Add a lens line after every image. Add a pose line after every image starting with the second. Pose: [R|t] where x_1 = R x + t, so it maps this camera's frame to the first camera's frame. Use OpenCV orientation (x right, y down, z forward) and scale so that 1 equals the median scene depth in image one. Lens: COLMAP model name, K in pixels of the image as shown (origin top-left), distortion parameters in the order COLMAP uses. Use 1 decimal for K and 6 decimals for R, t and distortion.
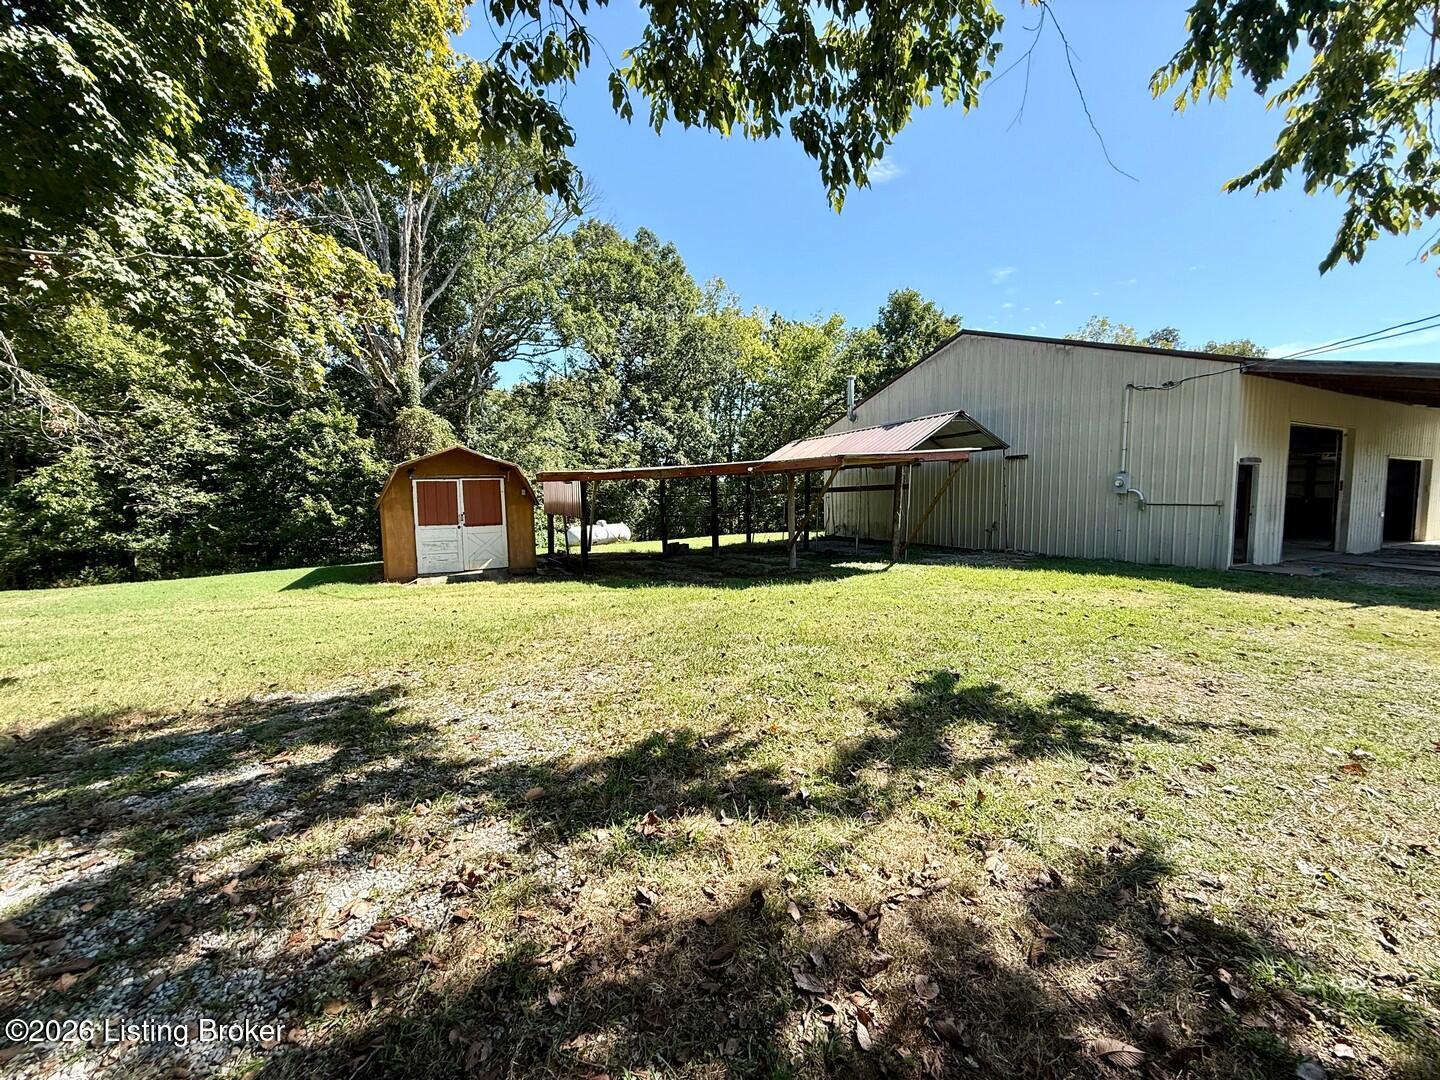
lens RADIAL K [[578.9, 0, 718.1], [0, 578.9, 539.8], [0, 0, 1]] dist [0.000444, 0.000033]
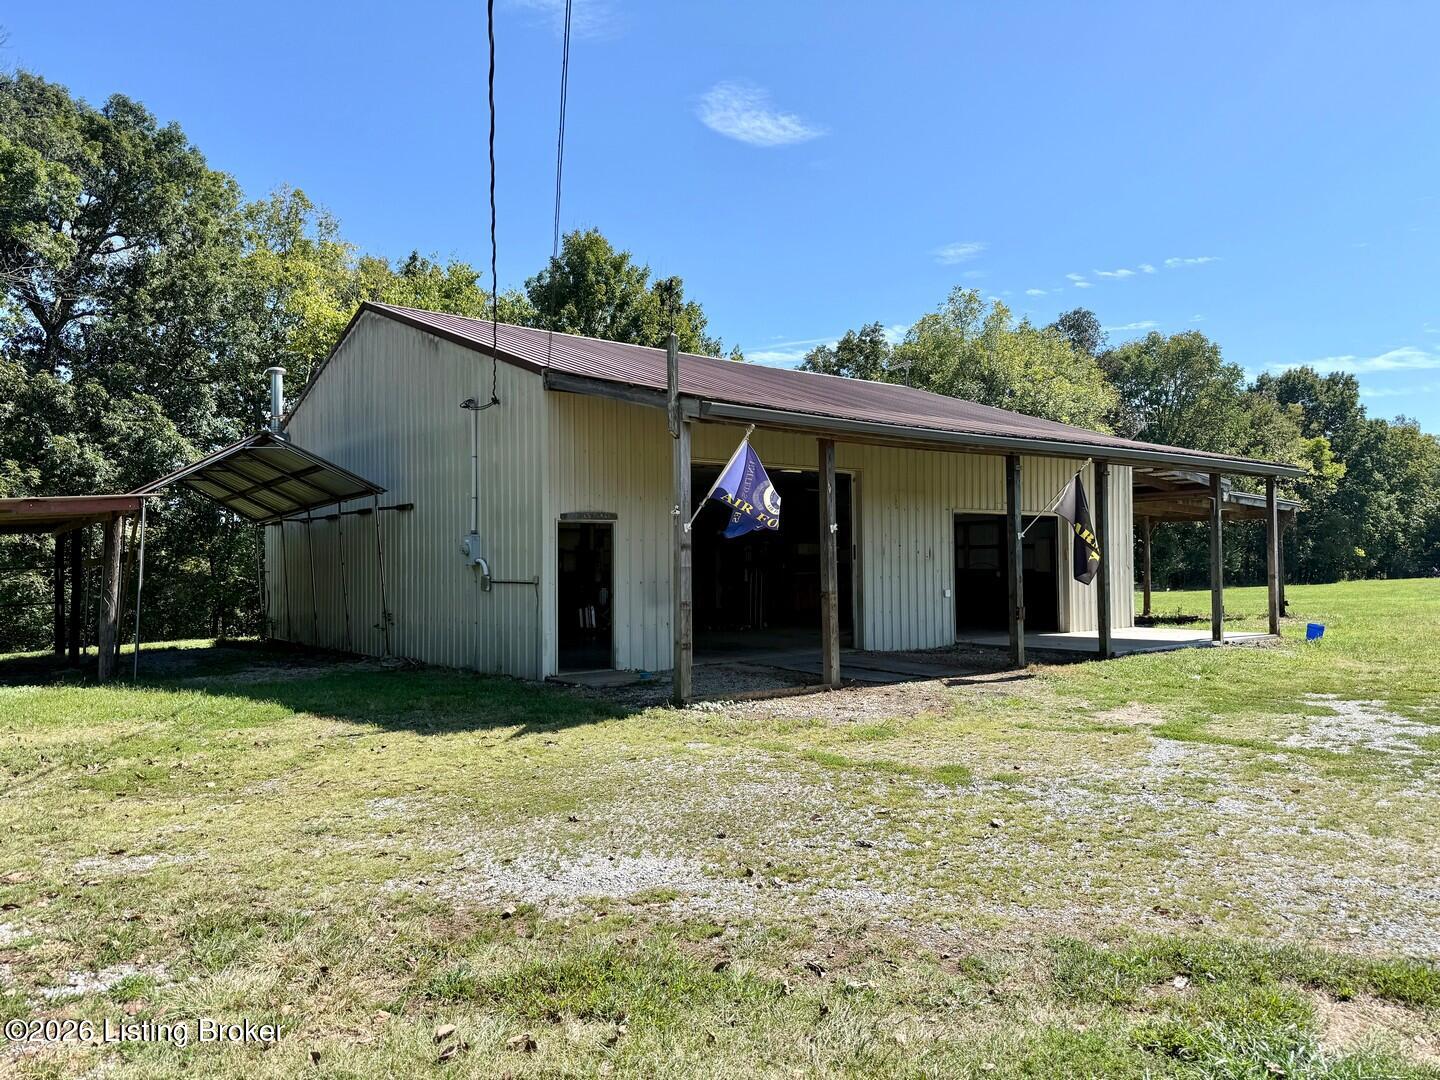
lens RADIAL K [[1023.0, 0, 719.9], [0, 1023.0, 540.0], [0, 0, 1]] dist [0.005359, 0.001254]
pose [[0.979229, -0.000043, 0.202759, 0.666512], [0.020126, 0.995082, -0.096988, 0.008135], [-0.201757, 0.099054, 0.974414, -0.161863]]
